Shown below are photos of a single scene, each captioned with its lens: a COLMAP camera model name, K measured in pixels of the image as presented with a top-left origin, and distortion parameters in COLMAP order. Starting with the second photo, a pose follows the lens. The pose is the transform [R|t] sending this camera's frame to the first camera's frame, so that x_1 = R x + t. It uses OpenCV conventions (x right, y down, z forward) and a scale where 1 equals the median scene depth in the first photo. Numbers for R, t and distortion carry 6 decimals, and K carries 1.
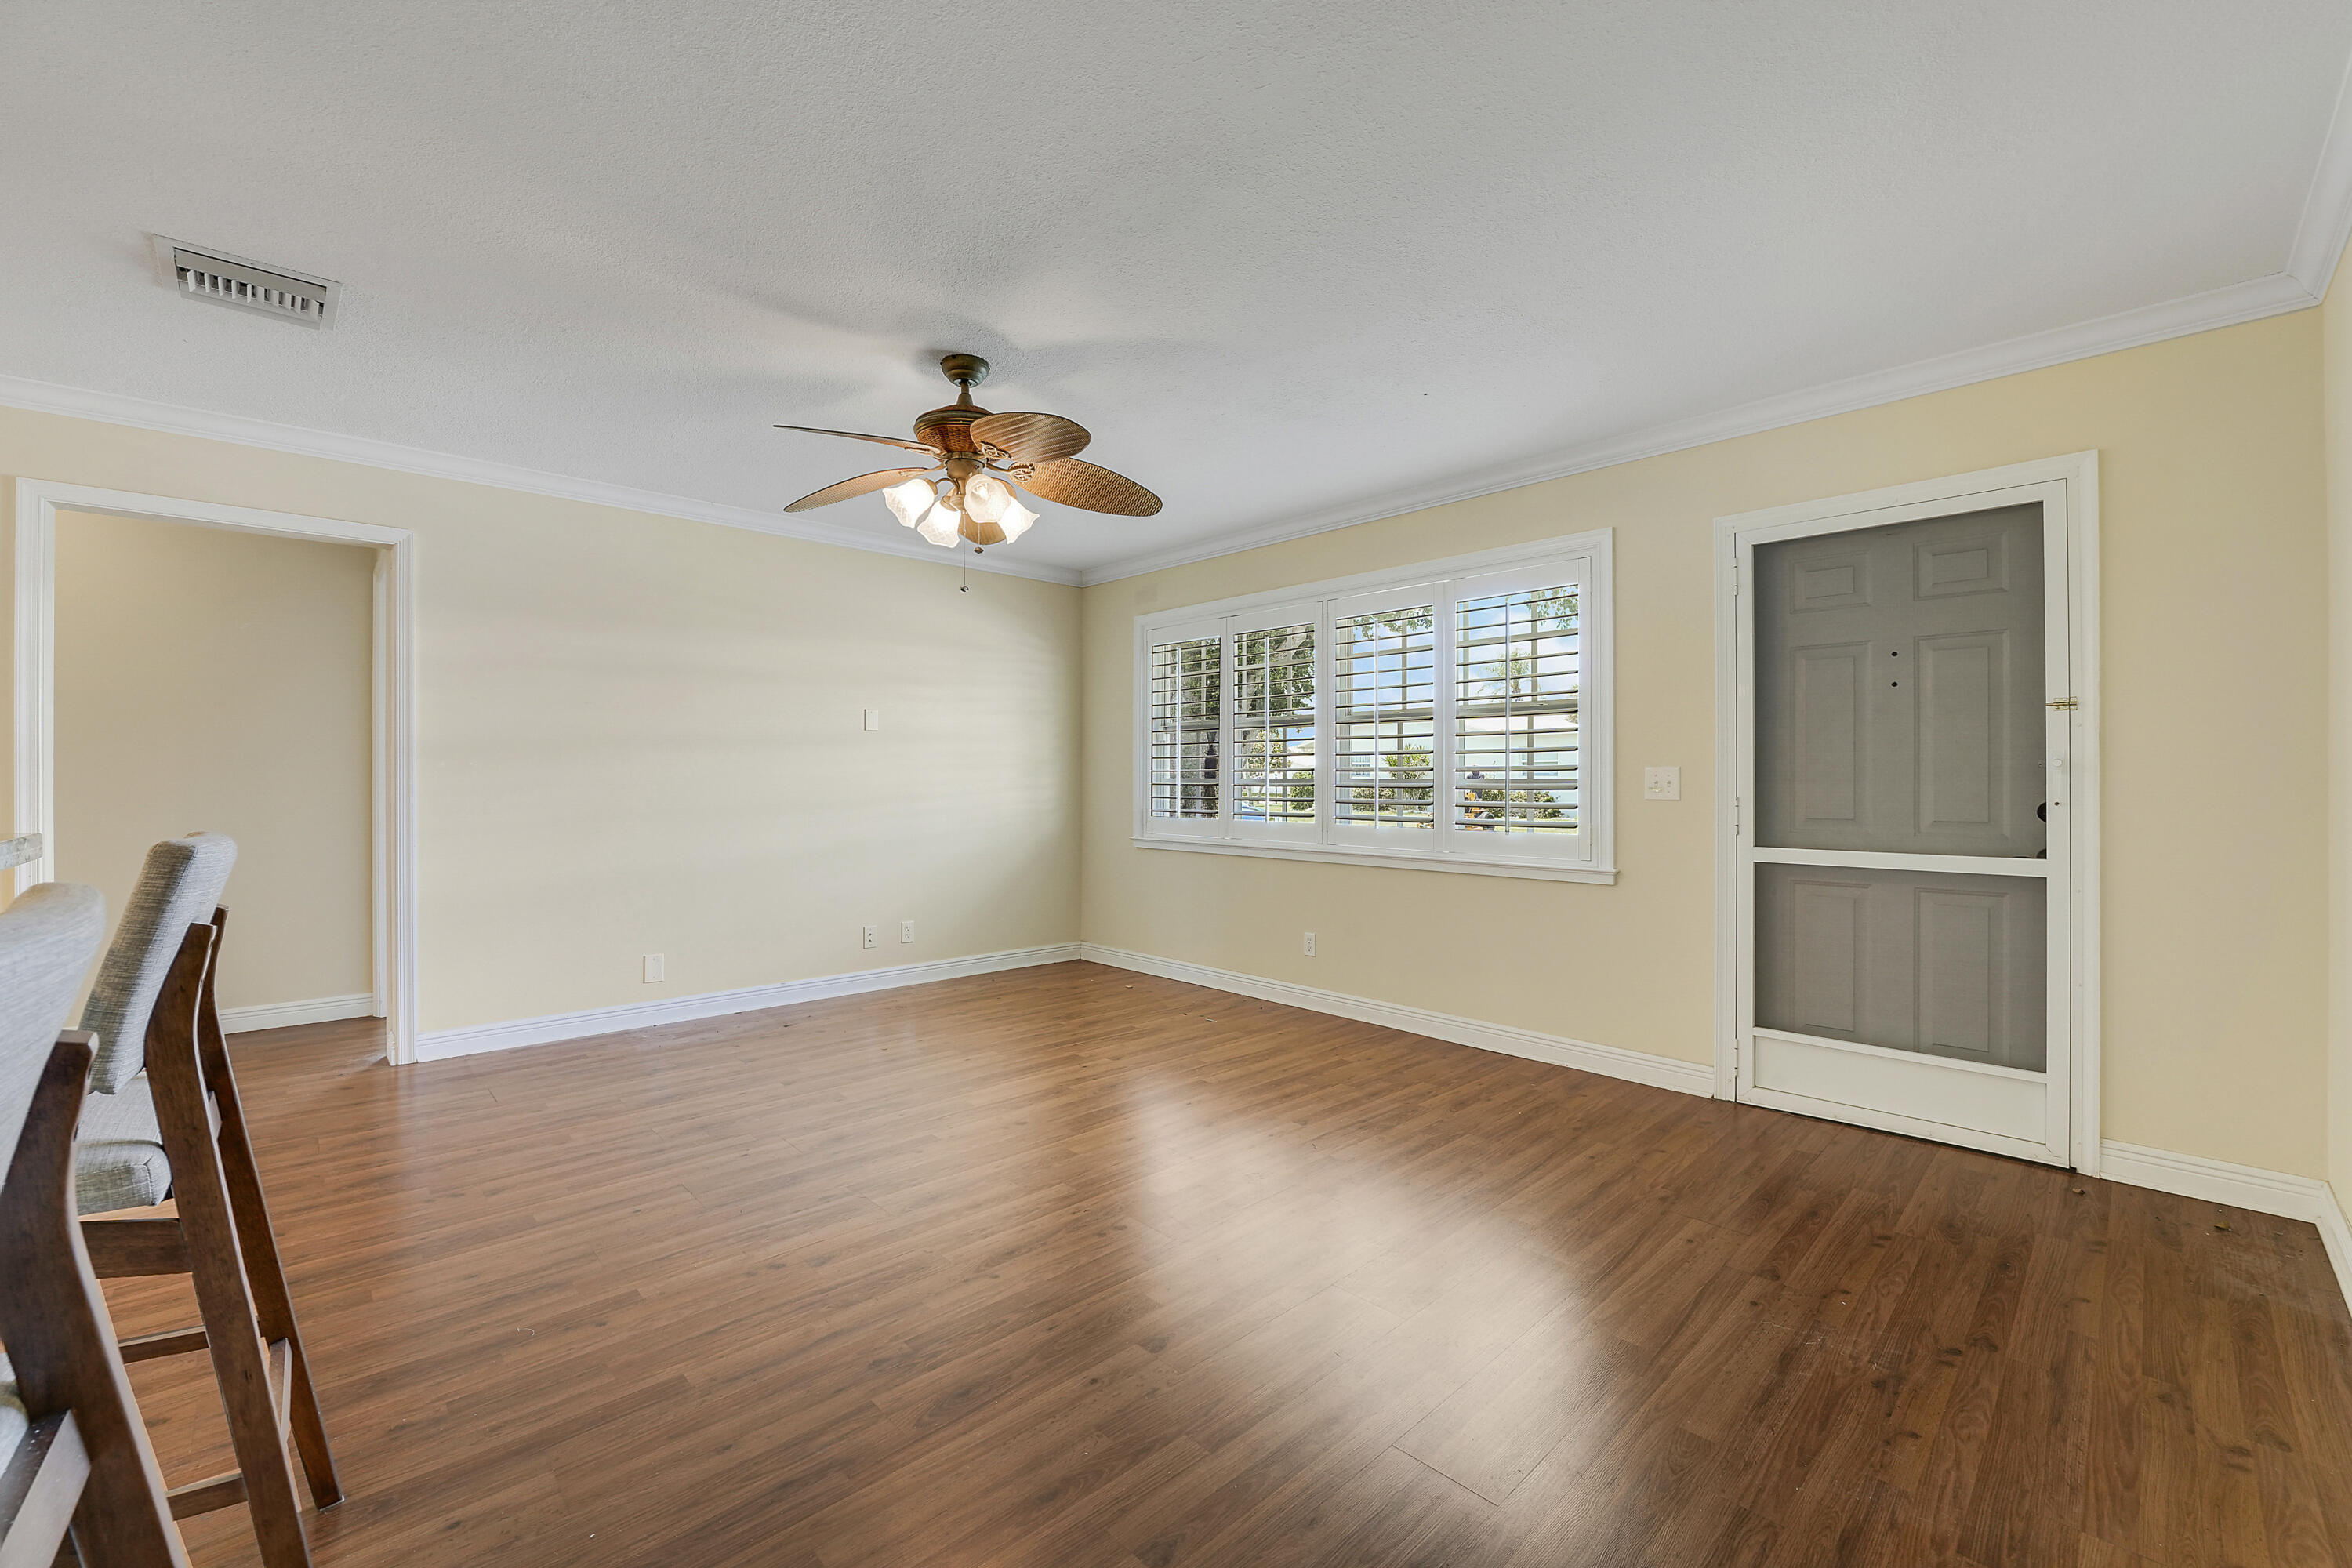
lens RADIAL K [[967.6, 0, 1184.9], [0, 967.6, 777.0], [0, 0, 1]] dist [-0.026159, 0.000282]
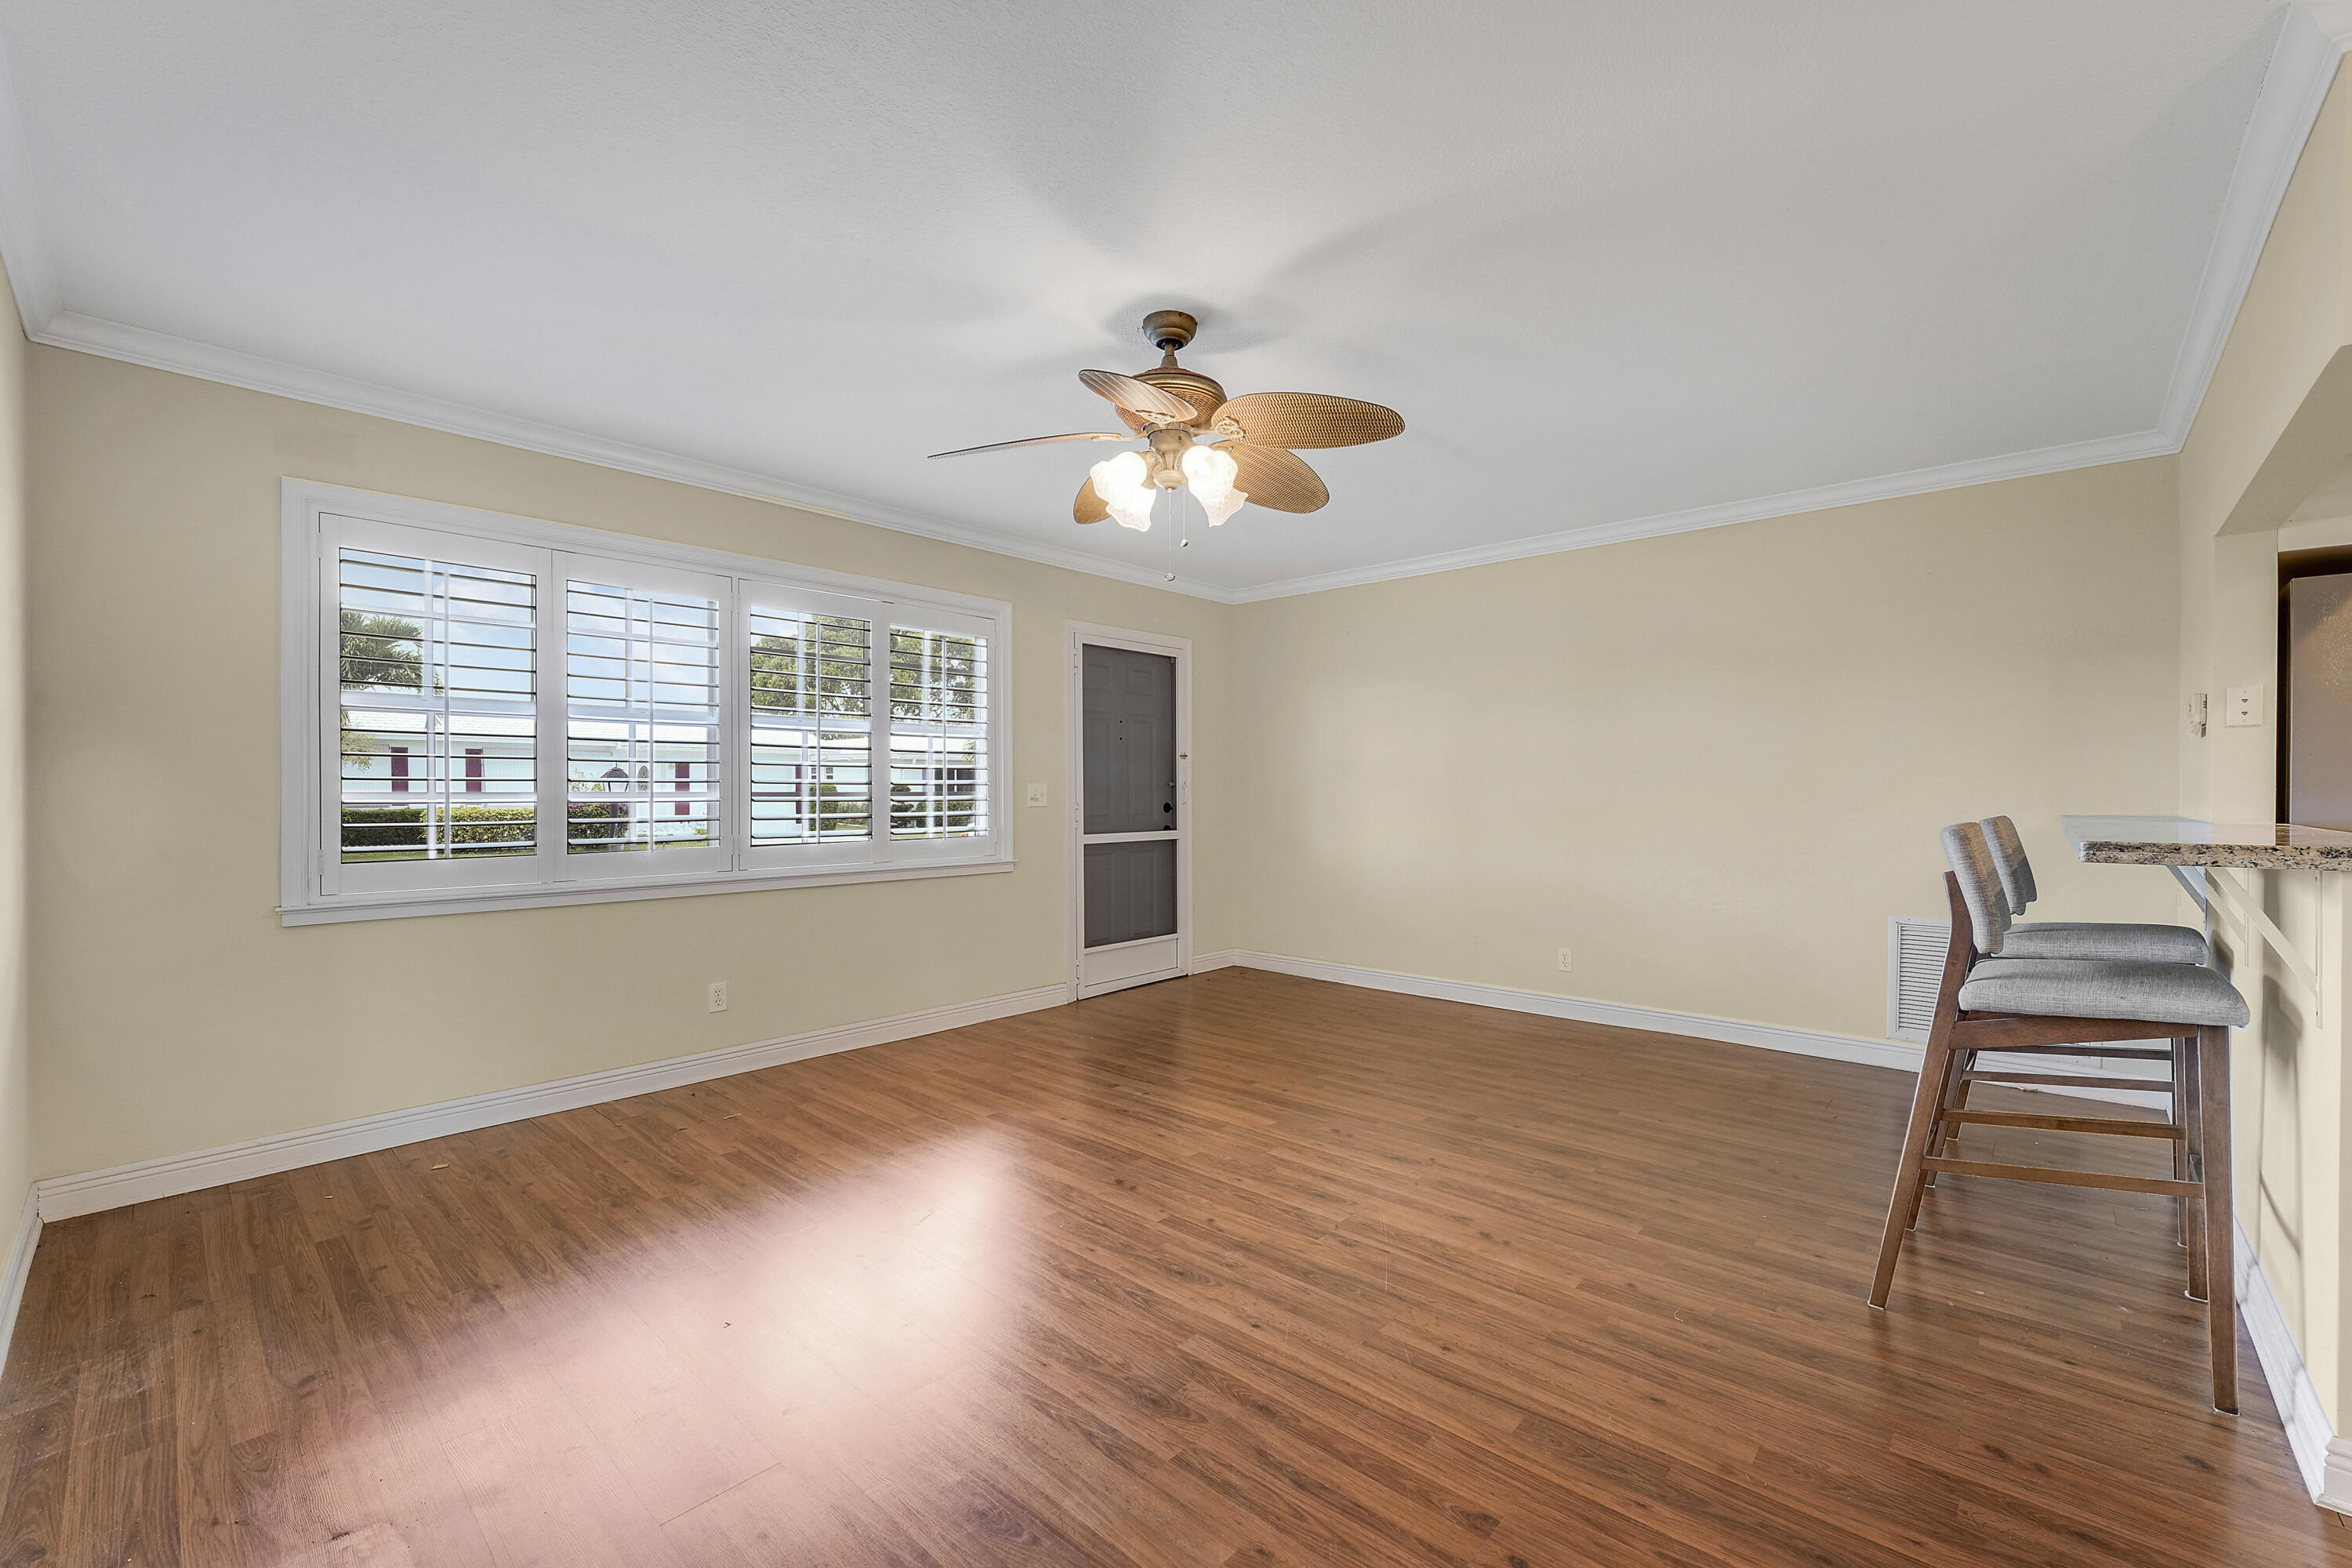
lens RADIAL K [[967.6, 0, 1184.9], [0, 967.6, 777.0], [0, 0, 1]] dist [-0.026159, 0.000282]
pose [[-0.076117, 0.012351, 0.997022, -1.100646], [-0.000095, 0.999923, -0.012394, -0.002276], [-0.997099, -0.001038, -0.076110, 1.043226]]
